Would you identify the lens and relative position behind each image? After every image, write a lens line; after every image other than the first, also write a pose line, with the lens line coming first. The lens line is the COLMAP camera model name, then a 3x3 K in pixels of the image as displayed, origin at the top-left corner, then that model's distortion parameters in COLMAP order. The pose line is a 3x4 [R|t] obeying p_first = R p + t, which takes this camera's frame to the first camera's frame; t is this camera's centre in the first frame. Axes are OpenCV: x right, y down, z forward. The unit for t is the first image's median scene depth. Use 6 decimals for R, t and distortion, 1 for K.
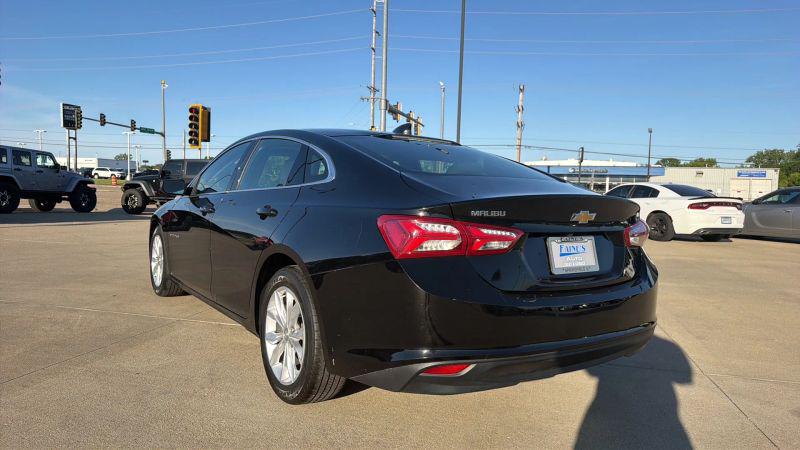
lens RADIAL K [[538.4, 0, 395.4], [0, 538.4, 220.0], [0, 0, 1]] dist [0.059140, -0.077108]
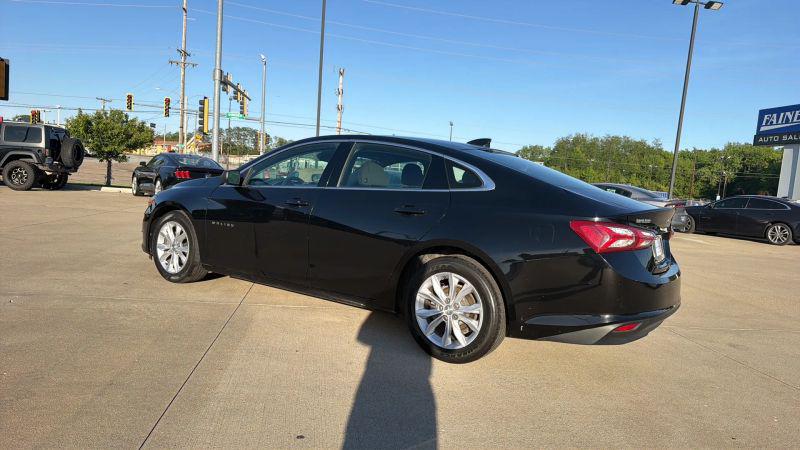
lens RADIAL K [[538.4, 0, 391.2], [0, 538.4, 232.2], [0, 0, 1]] dist [0.059140, -0.077108]
pose [[0.935966, 0.004717, 0.352058, -0.130791], [-0.026781, 0.997967, 0.057825, -0.006481], [-0.351069, -0.063551, 0.934190, -0.018813]]
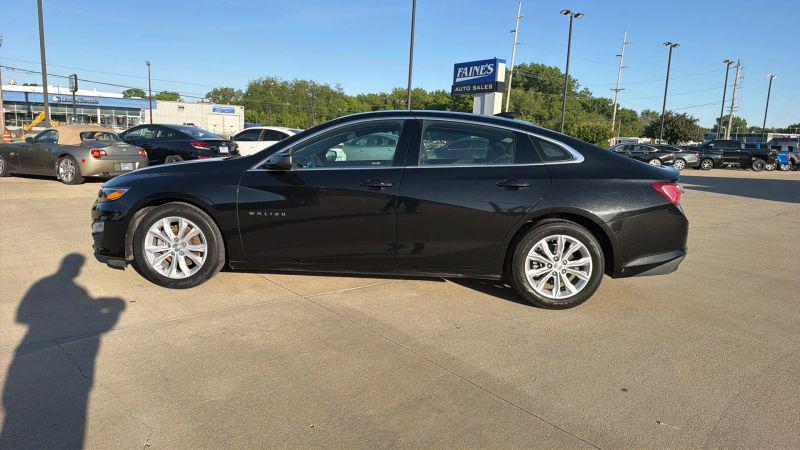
lens RADIAL K [[538.4, 0, 389.8], [0, 538.4, 226.2], [0, 0, 1]] dist [0.059140, -0.077108]
pose [[0.611934, -0.133757, 0.779517, -0.276452], [0.026383, 0.988499, 0.148905, -0.022282], [-0.790469, -0.070555, 0.608425, 0.079693]]
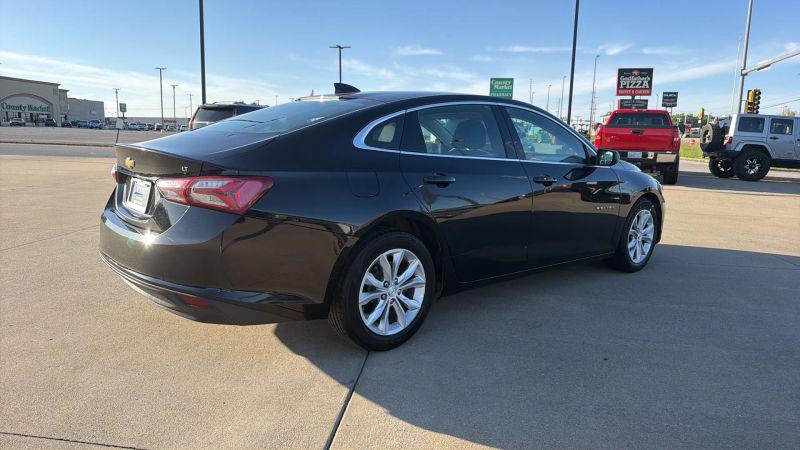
lens RADIAL K [[538.4, 0, 395.7], [0, 538.4, 224.7], [0, 0, 1]] dist [0.059140, -0.077108]
pose [[0.104186, 0.137145, -0.985057, 0.236375], [-0.078450, 0.988494, 0.129327, -0.010549], [0.991459, 0.063804, 0.113746, 0.213569]]
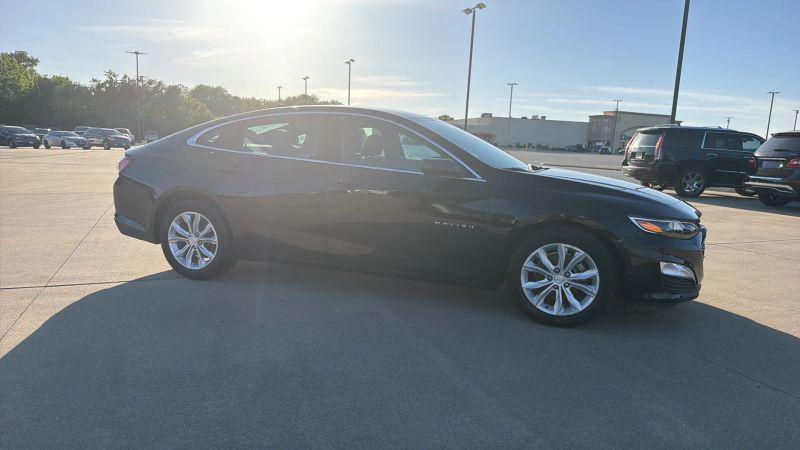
lens RADIAL K [[543.1, 0, 387.5], [0, 543.1, 235.2], [0, 0, 1]] dist [0.044263, -0.051050]
pose [[-0.809492, 0.037903, -0.585906, 0.142101], [-0.092332, 0.977279, 0.190788, -0.029793], [0.579825, 0.208539, -0.787600, 0.514395]]
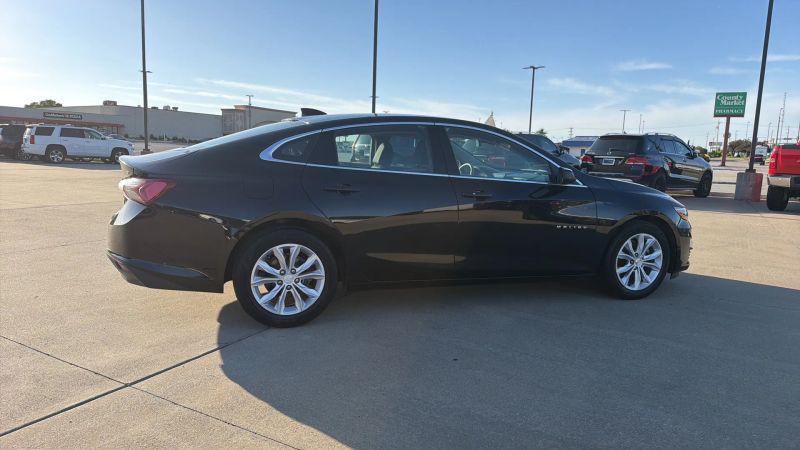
lens RADIAL K [[542.0, 0, 393.0], [0, 542.0, 227.8], [0, 0, 1]] dist [0.032318, -0.035319]
pose [[-0.270030, 0.099227, -0.957725, 0.258659], [-0.093617, 0.987257, 0.128682, -0.017826], [0.958290, 0.124407, -0.257300, 0.331000]]
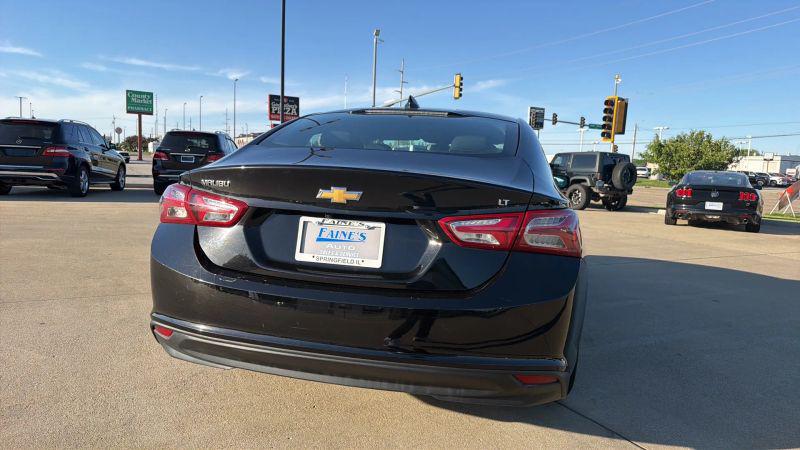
lens RADIAL K [[538.4, 0, 387.6], [0, 538.4, 224.9], [0, 0, 1]] dist [0.059140, -0.077108]
pose [[0.678099, 0.080124, -0.730590, 0.143178], [-0.068583, 0.996601, 0.045642, -0.000403], [0.731764, 0.019157, 0.681289, 0.075639]]
